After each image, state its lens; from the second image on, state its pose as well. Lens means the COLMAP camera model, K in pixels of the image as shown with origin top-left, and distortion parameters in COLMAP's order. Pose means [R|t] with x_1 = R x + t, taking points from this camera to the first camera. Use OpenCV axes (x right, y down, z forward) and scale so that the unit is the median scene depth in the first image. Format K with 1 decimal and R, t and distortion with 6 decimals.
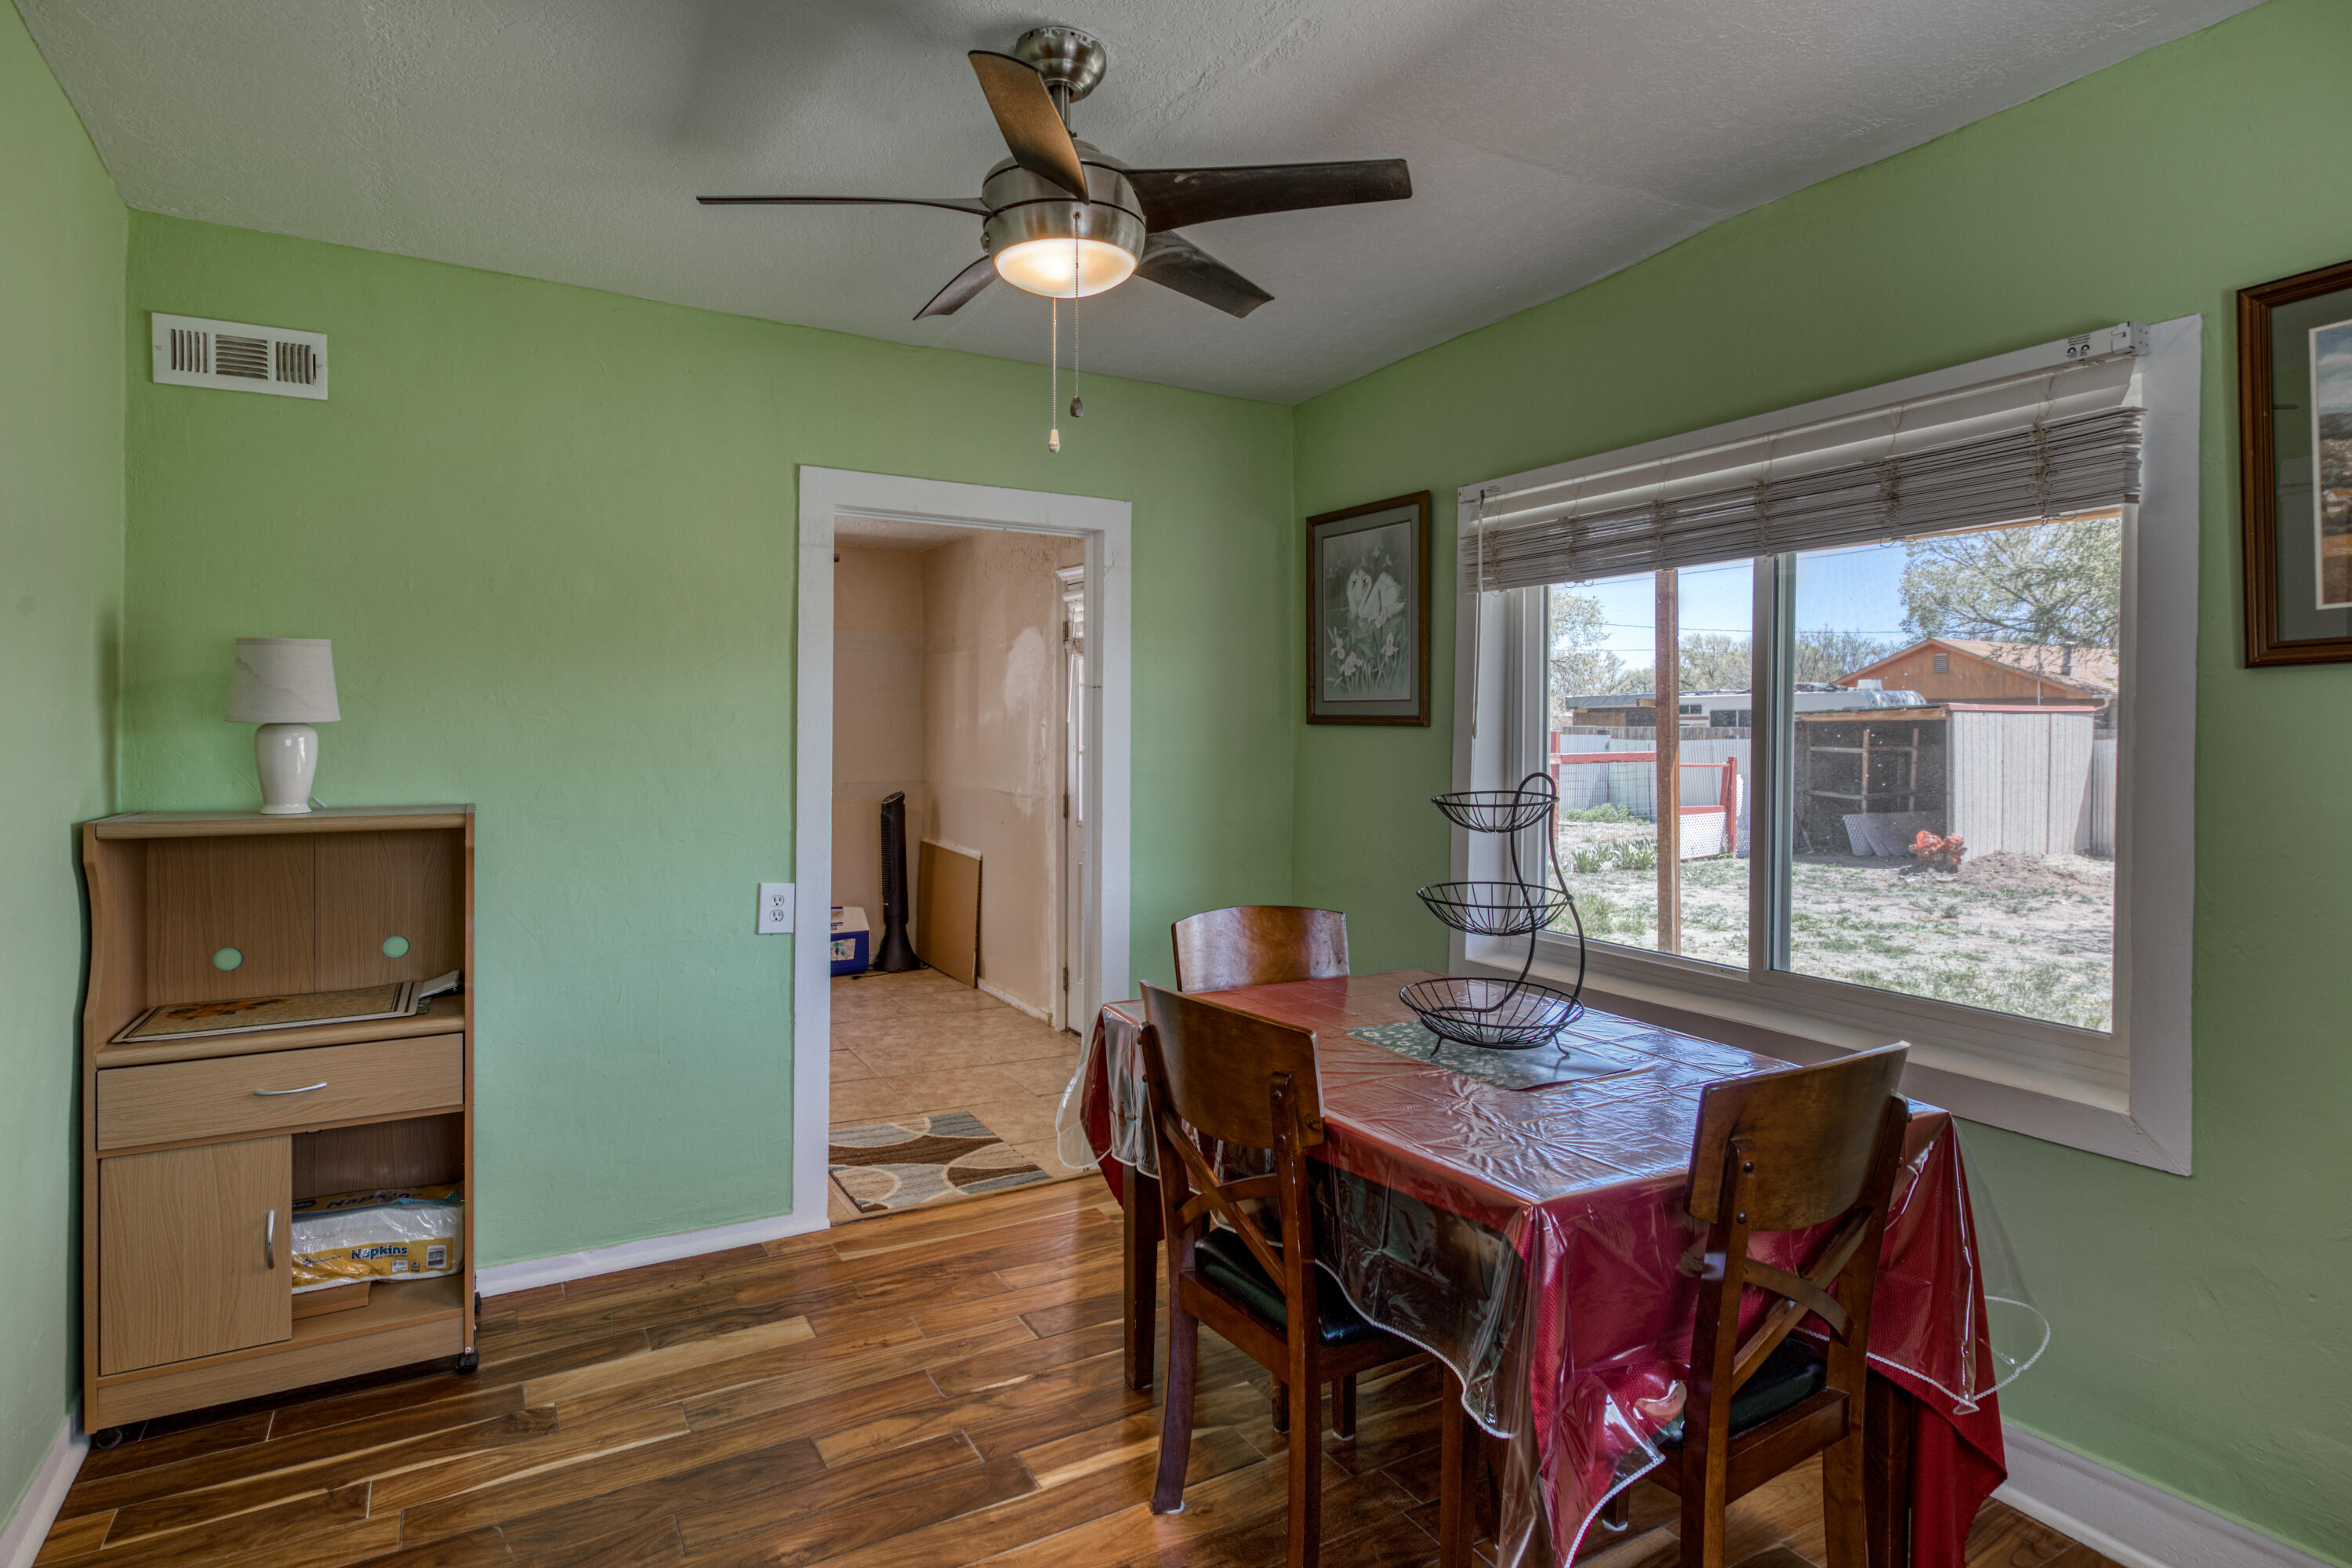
lens RADIAL K [[1202.9, 0, 1178.6], [0, 1202.9, 759.3], [0, 0, 1]] dist [0.011168, -0.002747]
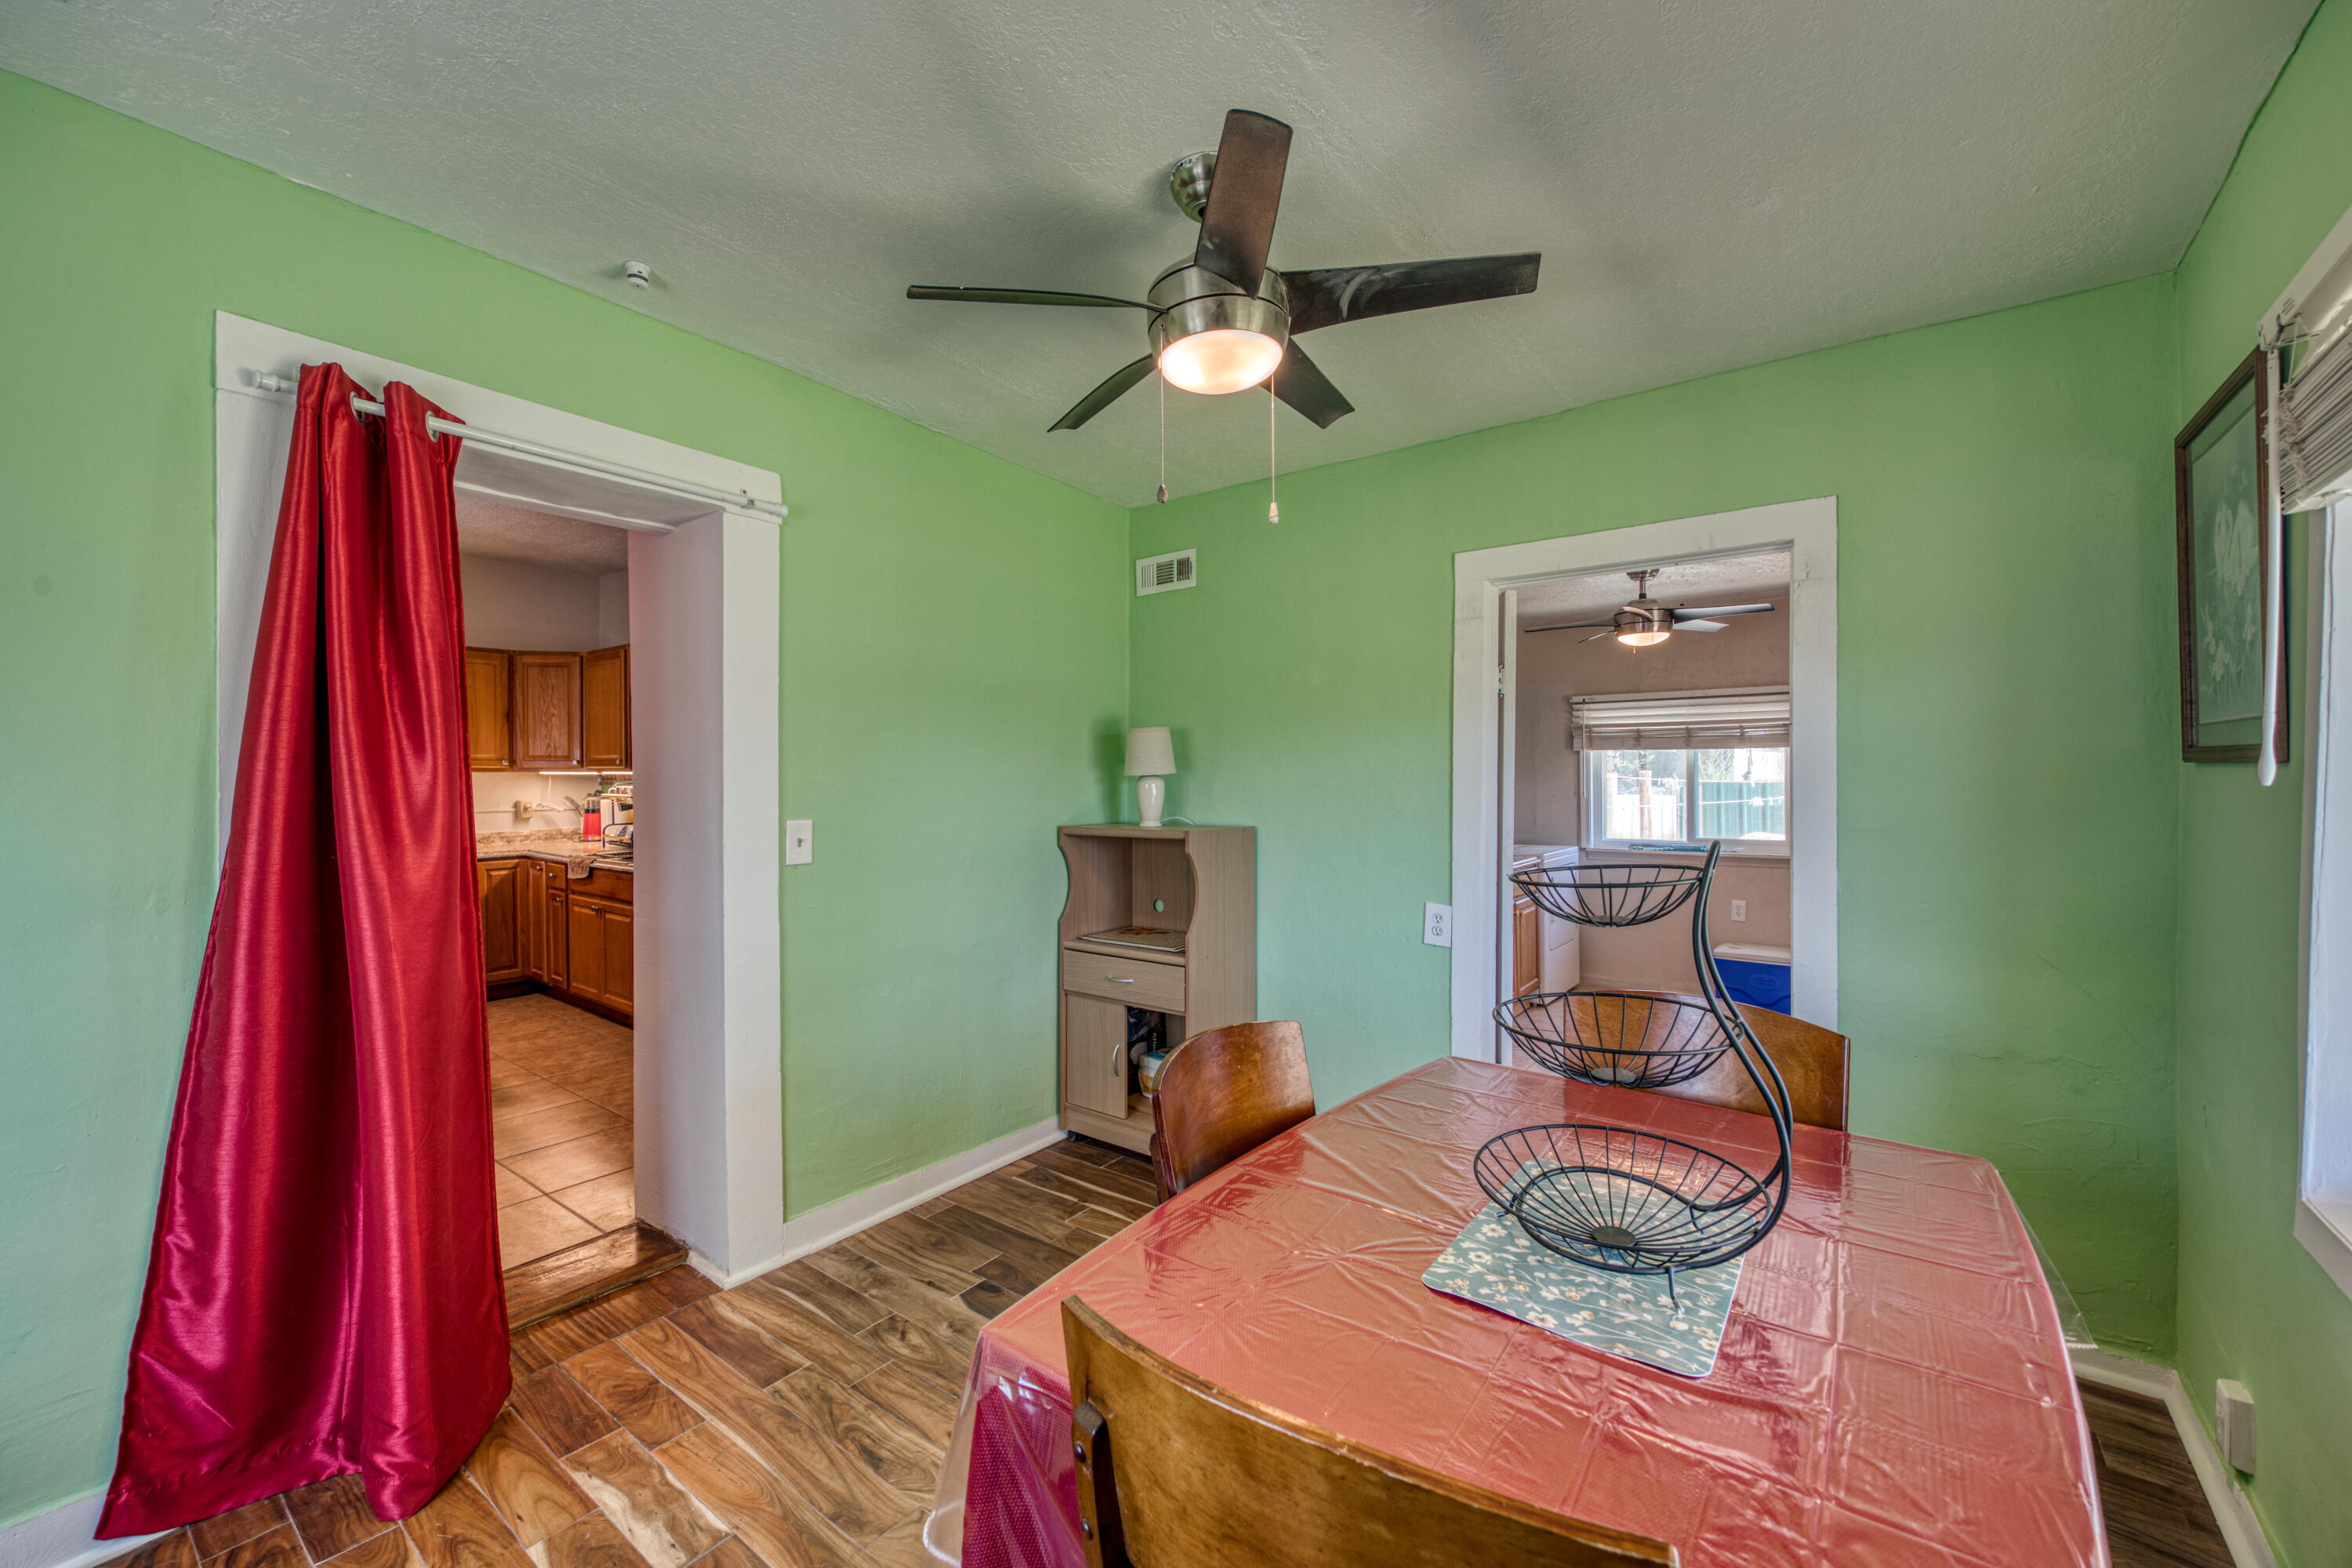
lens RADIAL K [[937.3, 0, 1174.5], [0, 937.3, 789.1], [0, 0, 1]] dist [0.000383, -0.000174]
pose [[0.392306, 0.005614, -0.919817, 0.527139], [-0.015259, 0.999883, -0.000405, -0.009873], [0.919708, 0.014194, 0.392346, 0.479672]]
